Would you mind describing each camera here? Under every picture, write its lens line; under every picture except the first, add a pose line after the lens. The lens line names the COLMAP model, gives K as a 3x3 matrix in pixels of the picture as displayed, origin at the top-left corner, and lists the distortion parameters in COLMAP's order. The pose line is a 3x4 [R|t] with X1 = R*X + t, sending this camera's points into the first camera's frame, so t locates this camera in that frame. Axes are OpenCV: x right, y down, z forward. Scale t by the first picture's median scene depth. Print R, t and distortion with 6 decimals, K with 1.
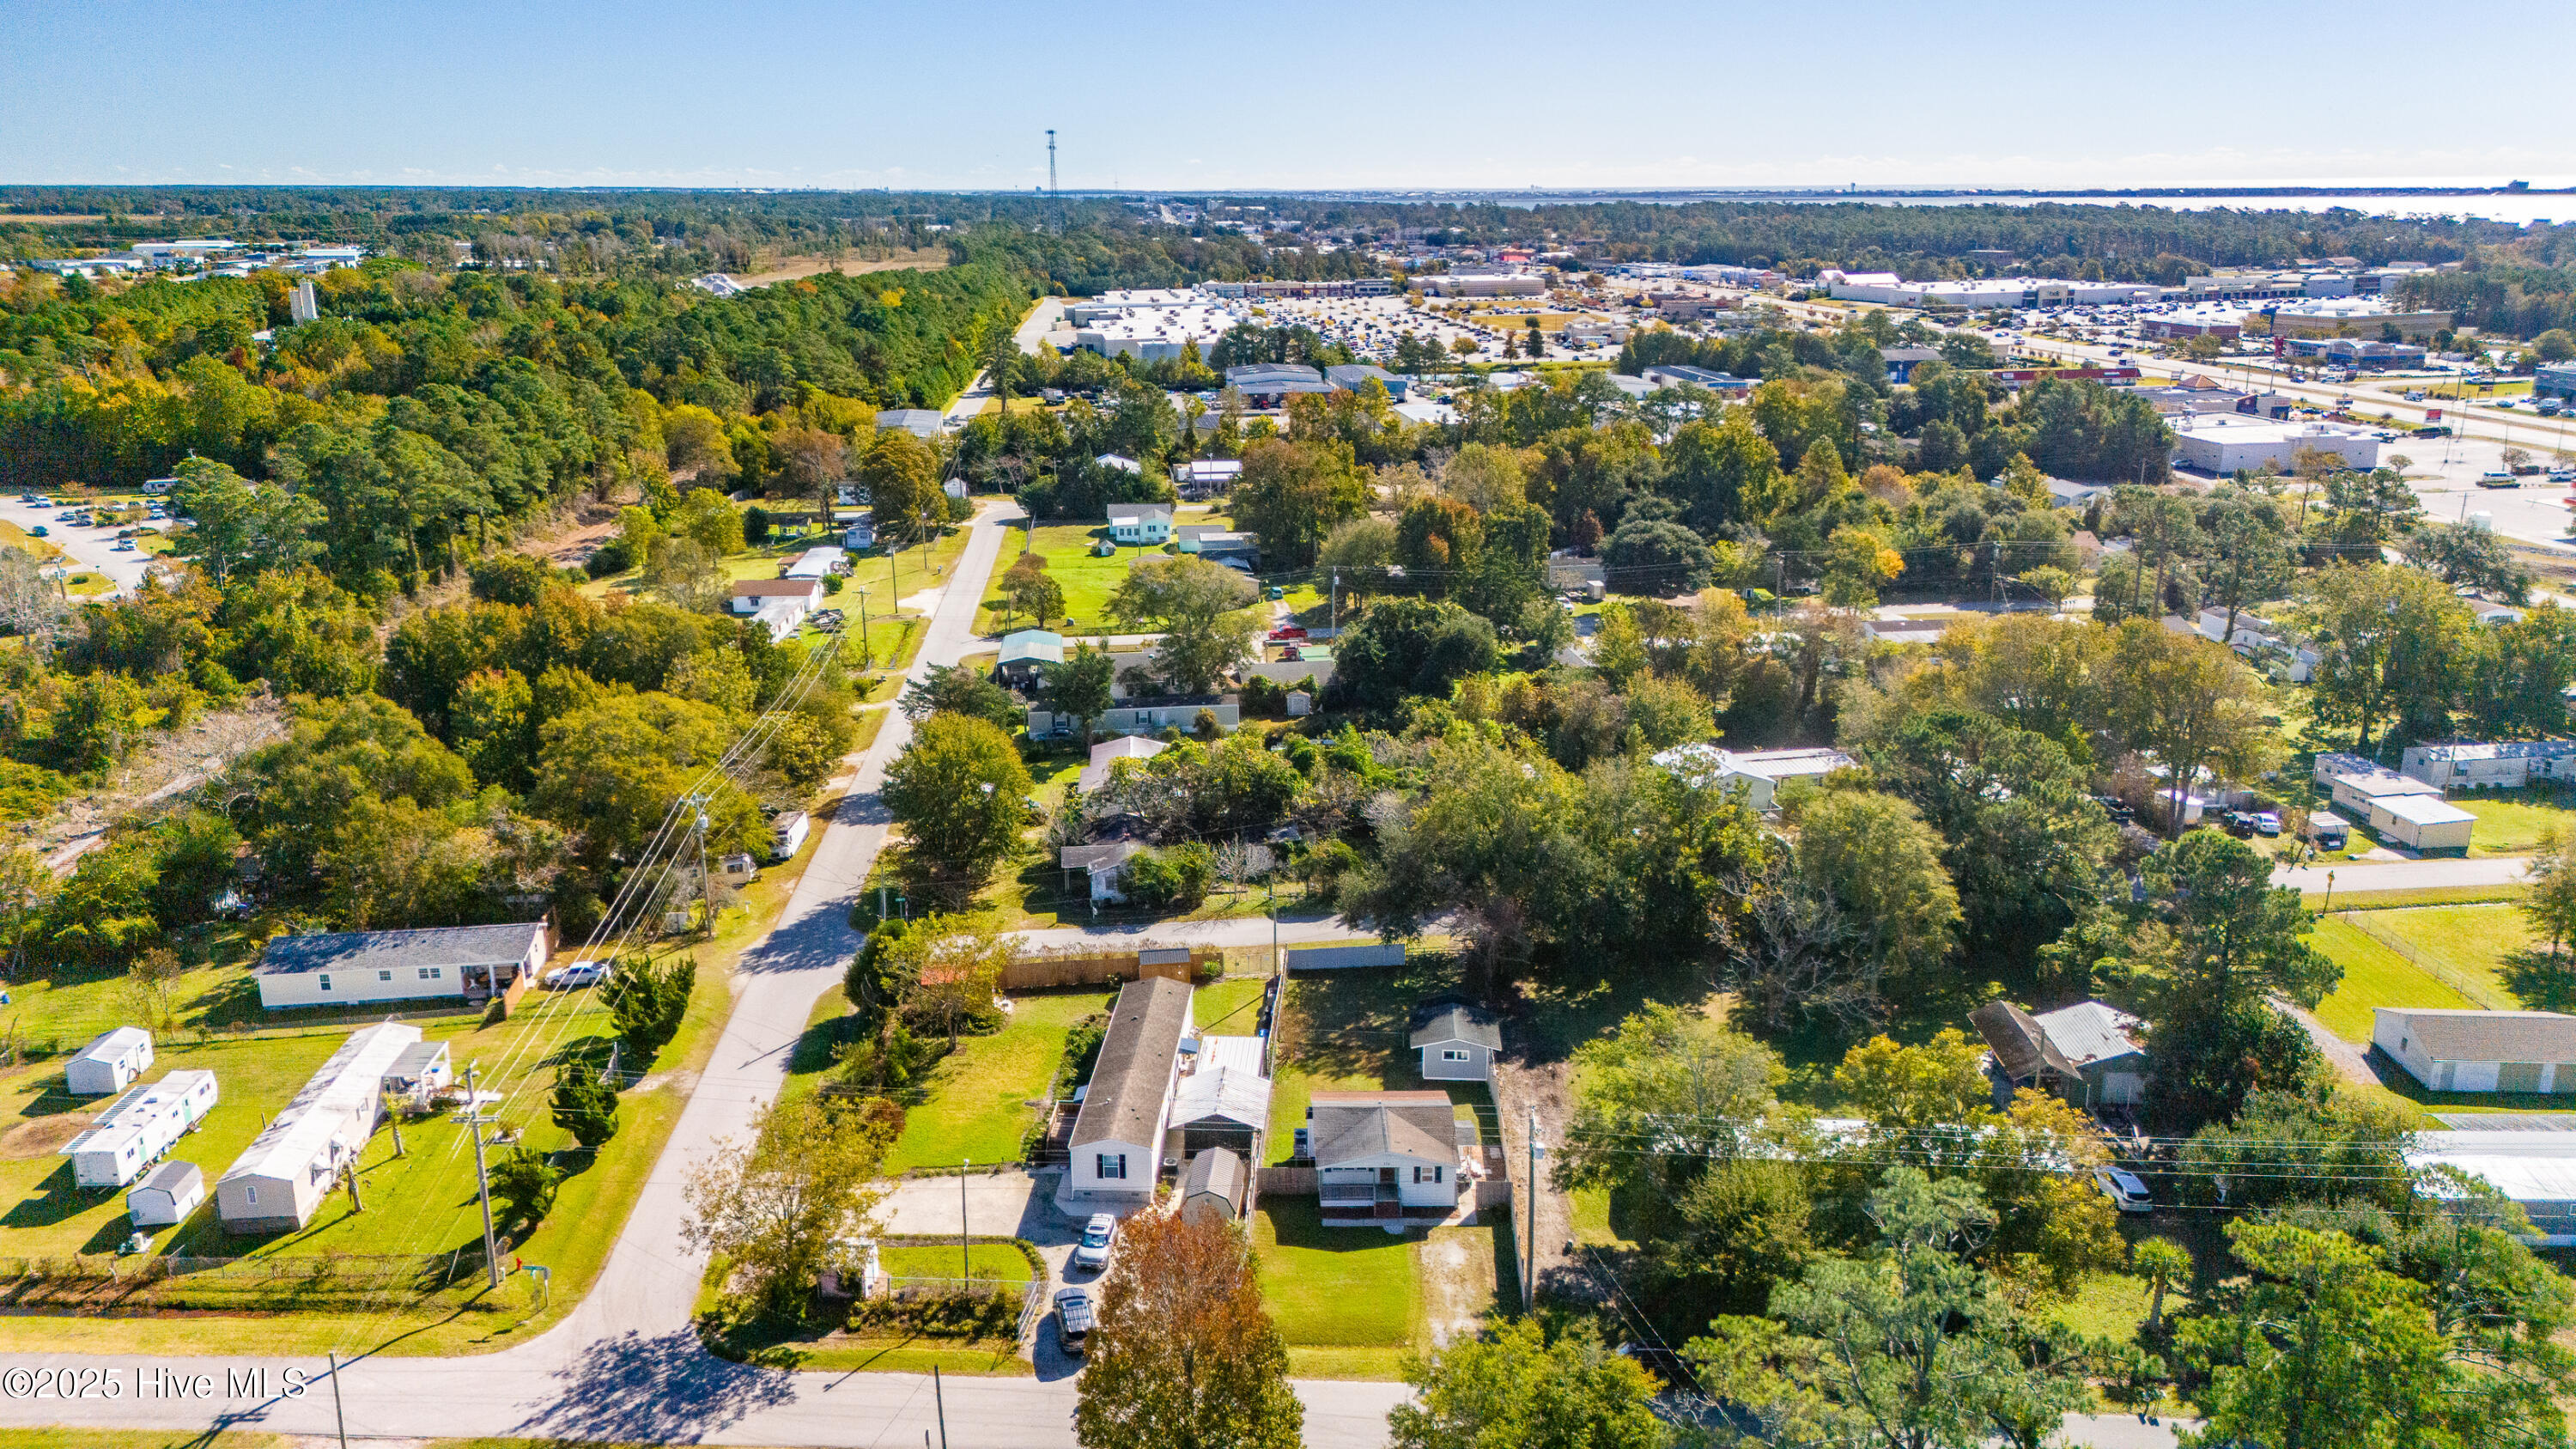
lens RADIAL K [[1896.4, 0, 1290.2], [0, 1896.4, 738.4], [0, 0, 1]] dist [0.083186, -0.067964]
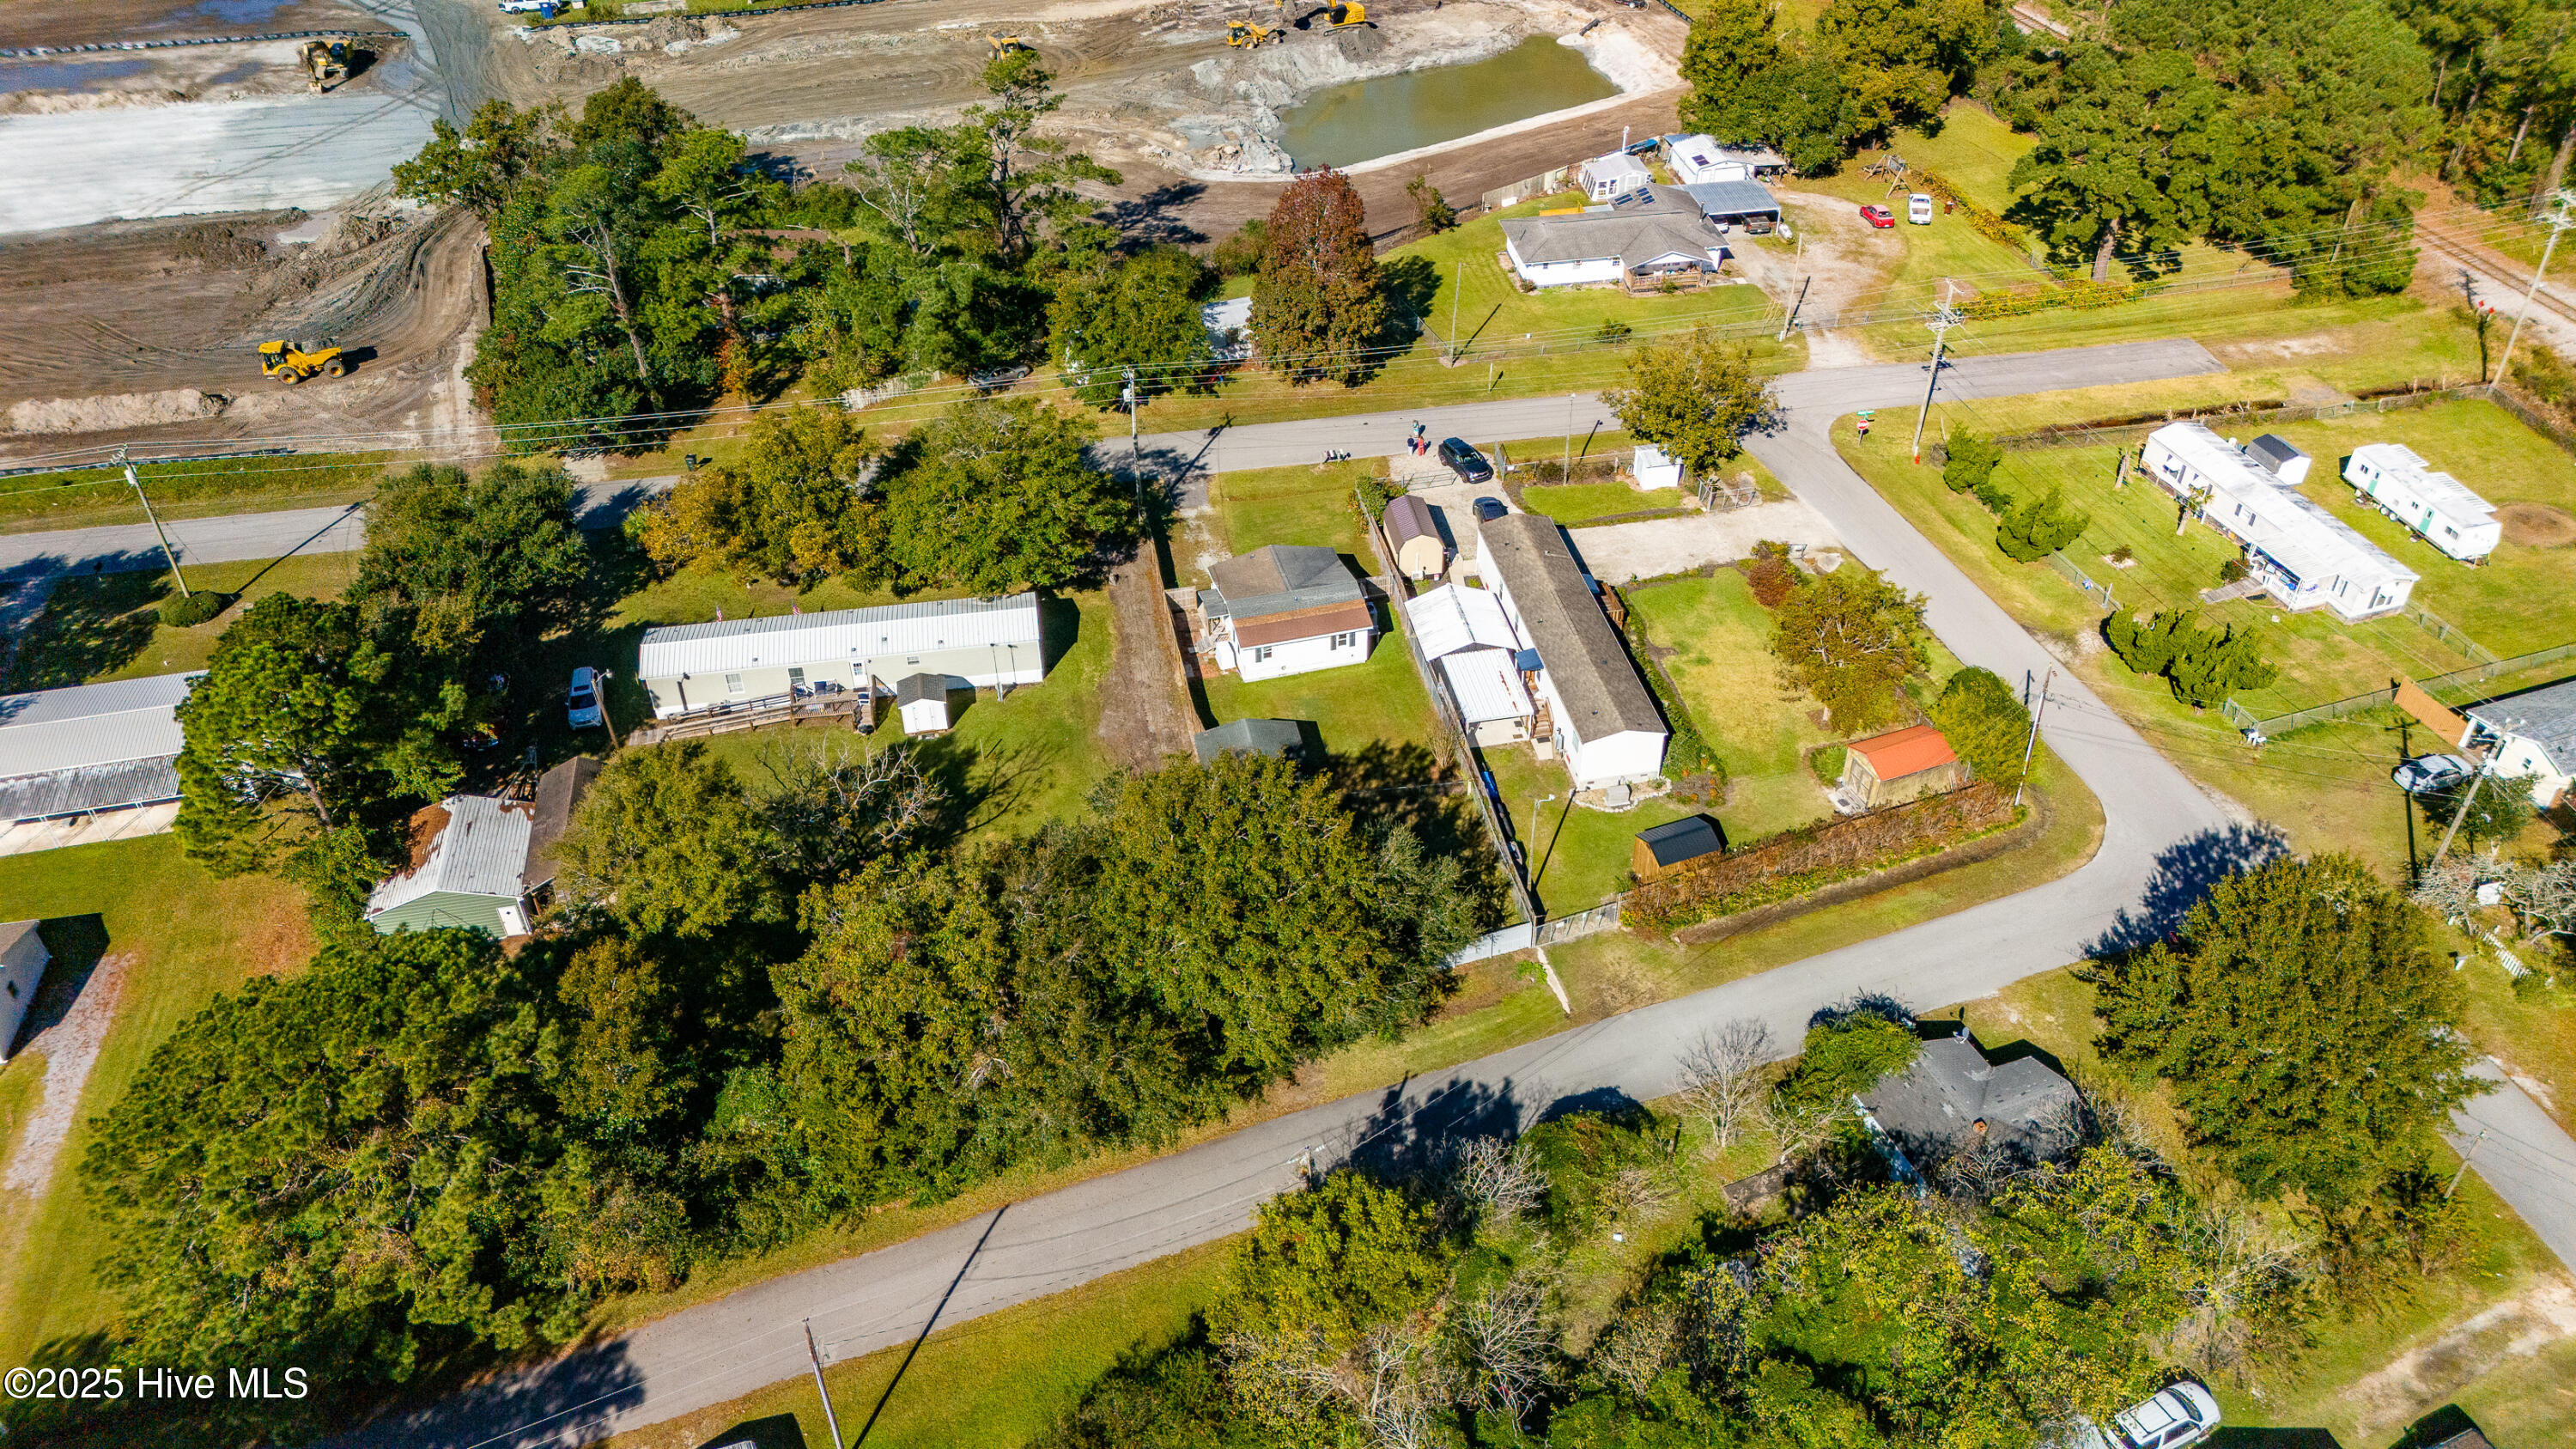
lens RADIAL K [[1896.4, 0, 1296.6], [0, 1896.4, 731.8], [0, 0, 1]] dist [0.083186, -0.067964]
pose [[-0.972491, 0.159198, -0.170052, 0.203910], [-0.048379, 0.576069, 0.815968, -0.527008], [0.227862, 0.801748, -0.552520, 1.426553]]
